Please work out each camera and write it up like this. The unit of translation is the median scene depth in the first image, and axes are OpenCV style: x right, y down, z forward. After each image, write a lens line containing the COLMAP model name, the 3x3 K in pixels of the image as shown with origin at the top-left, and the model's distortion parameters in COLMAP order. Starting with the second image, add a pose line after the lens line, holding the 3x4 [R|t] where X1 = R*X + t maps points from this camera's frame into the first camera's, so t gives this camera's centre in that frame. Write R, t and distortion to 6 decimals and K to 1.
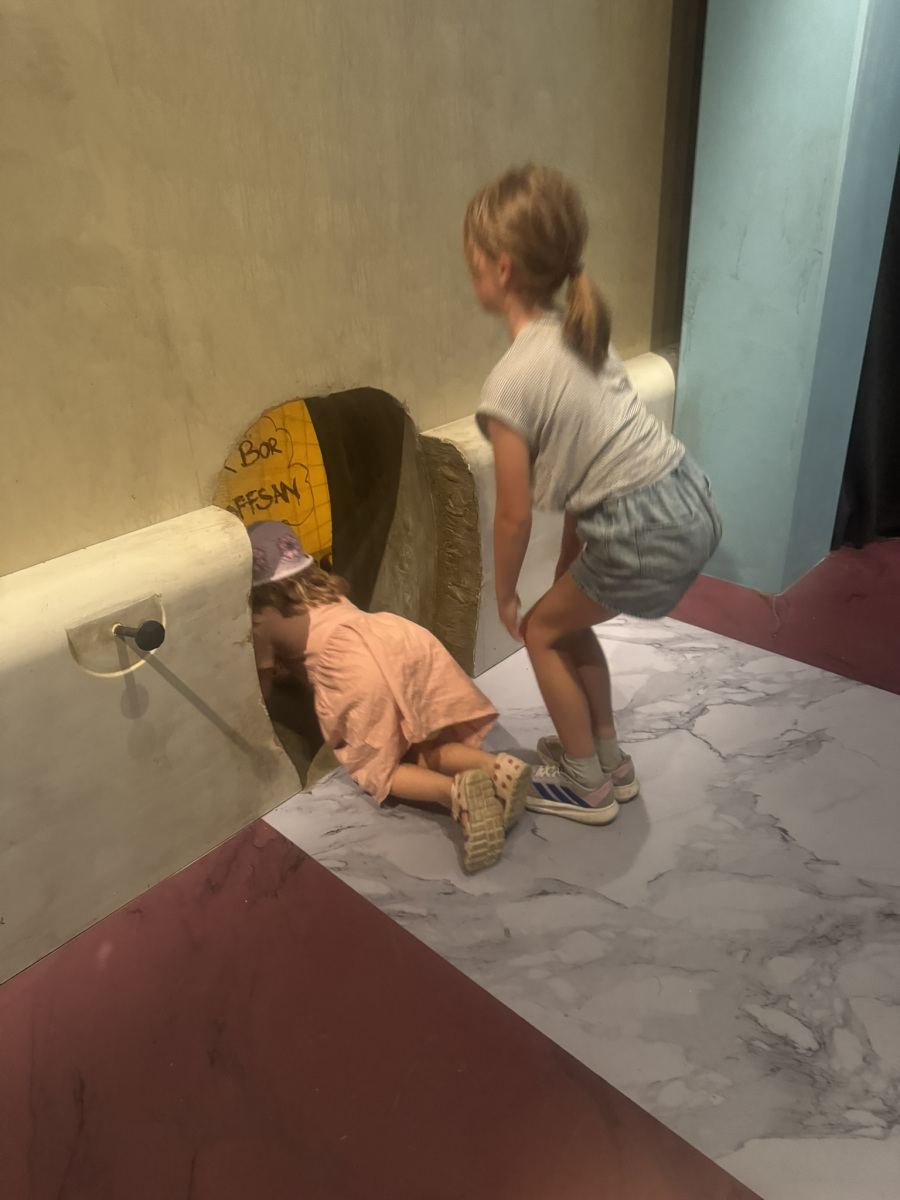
lens RADIAL K [[862.9, 0, 454.5], [0, 862.9, 595.1], [0, 0, 1]] dist [0.021628, -0.022400]
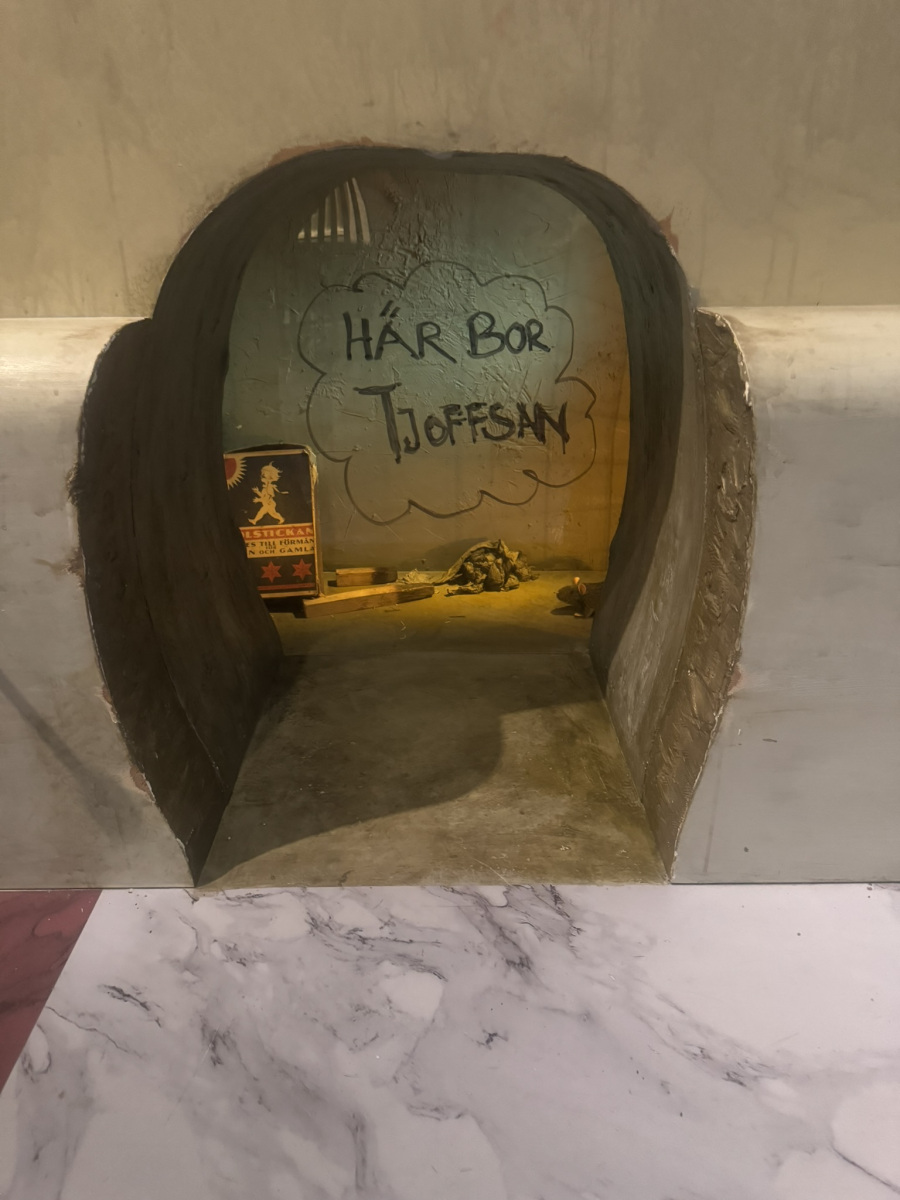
lens RADIAL K [[862.9, 0, 442.1], [0, 862.9, 608.5], [0, 0, 1]] dist [0.021628, -0.022400]
pose [[0.669520, 0.332397, -0.664271, 0.198120], [-0.352491, 0.929355, 0.109767, -0.045228], [0.653830, 0.160659, 0.739389, 0.572020]]
